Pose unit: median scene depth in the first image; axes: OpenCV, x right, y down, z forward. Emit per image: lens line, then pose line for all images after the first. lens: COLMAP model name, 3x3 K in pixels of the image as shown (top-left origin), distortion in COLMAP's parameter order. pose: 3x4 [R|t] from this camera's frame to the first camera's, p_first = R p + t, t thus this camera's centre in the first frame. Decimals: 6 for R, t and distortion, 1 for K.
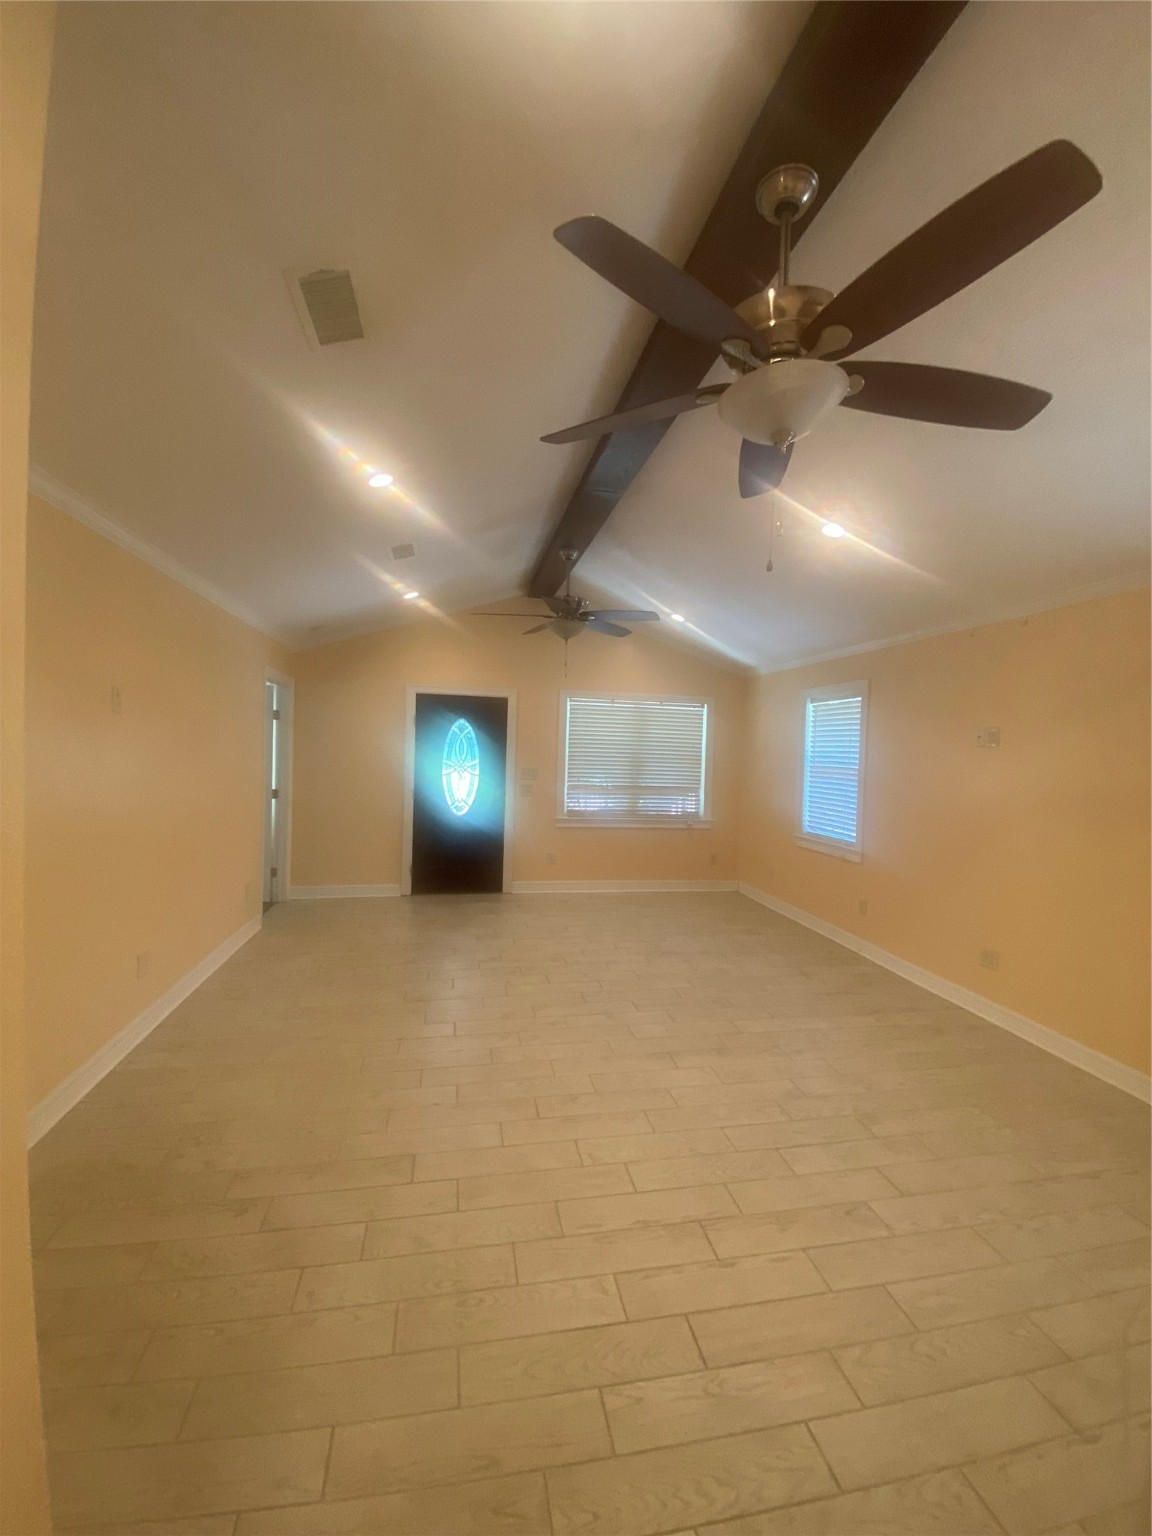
lens RADIAL K [[623.0, 0, 569.9], [0, 623.0, 765.9], [0, 0, 1]] dist [0.002777, -0.008852]
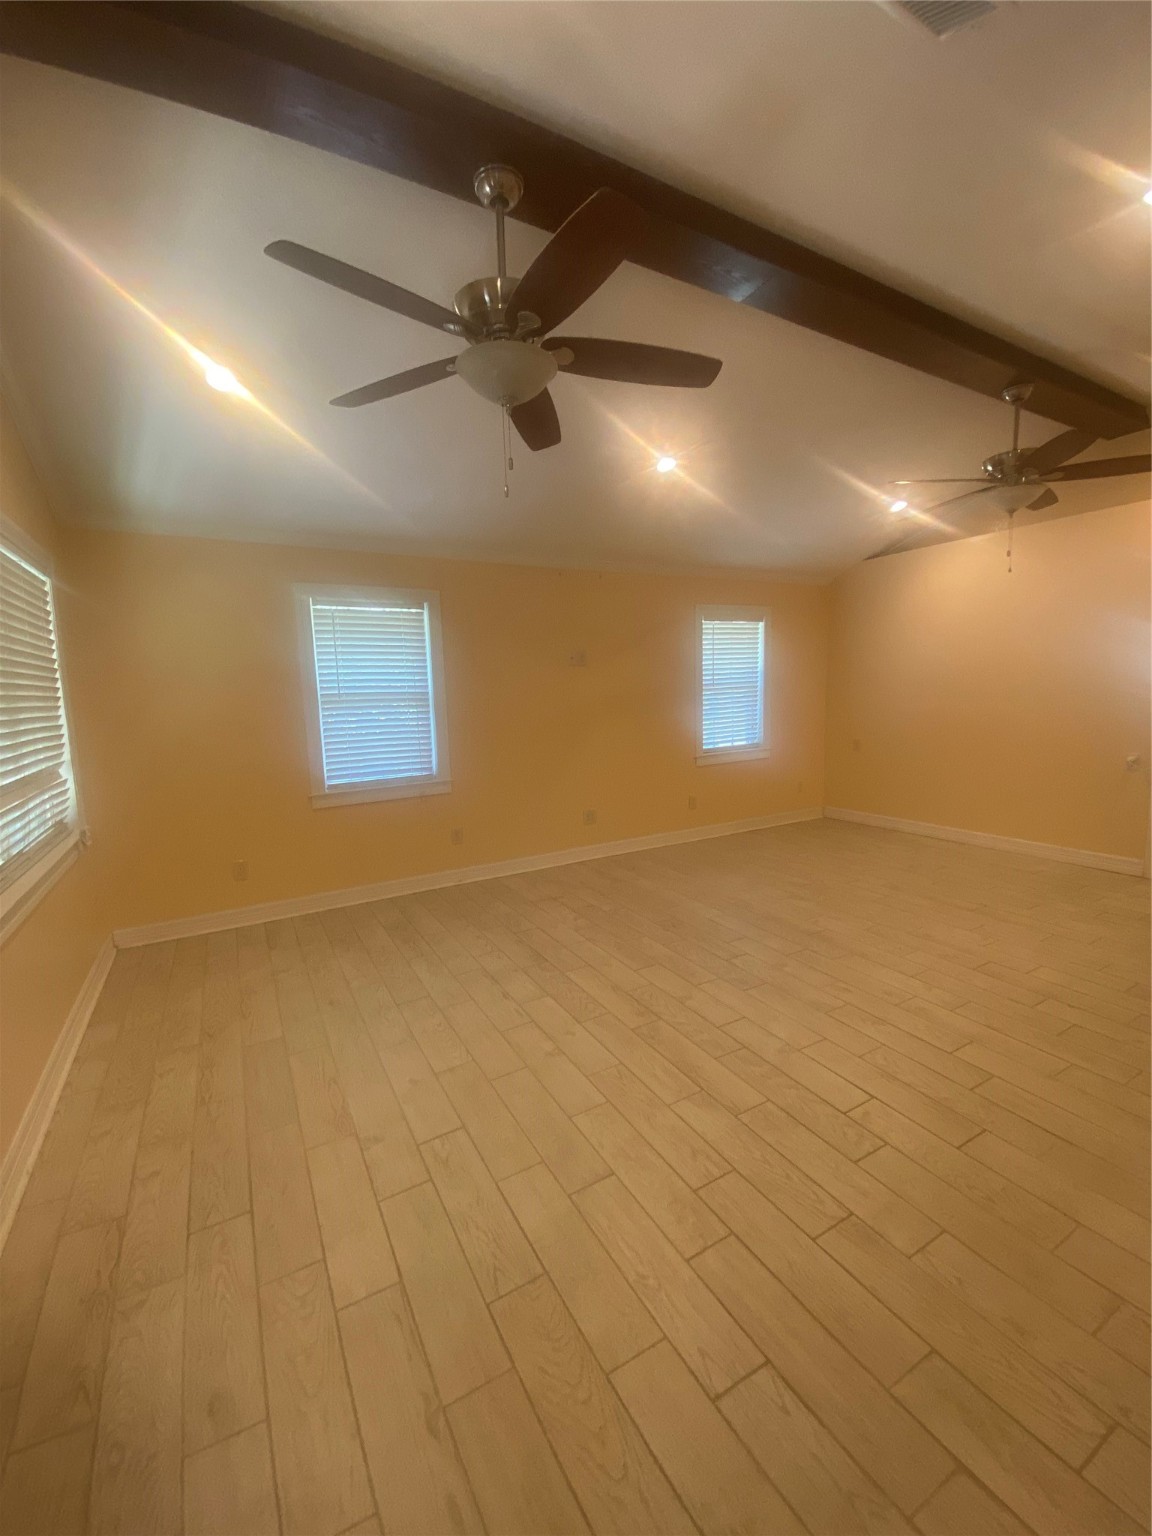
lens RADIAL K [[623.0, 0, 567.4], [0, 623.0, 765.9], [0, 0, 1]] dist [0.002777, -0.008852]
pose [[-0.311044, -0.156013, 0.937503, -0.572040], [0.040981, 0.983315, 0.177233, -0.052580], [-0.949511, 0.093547, -0.299461, 1.362339]]
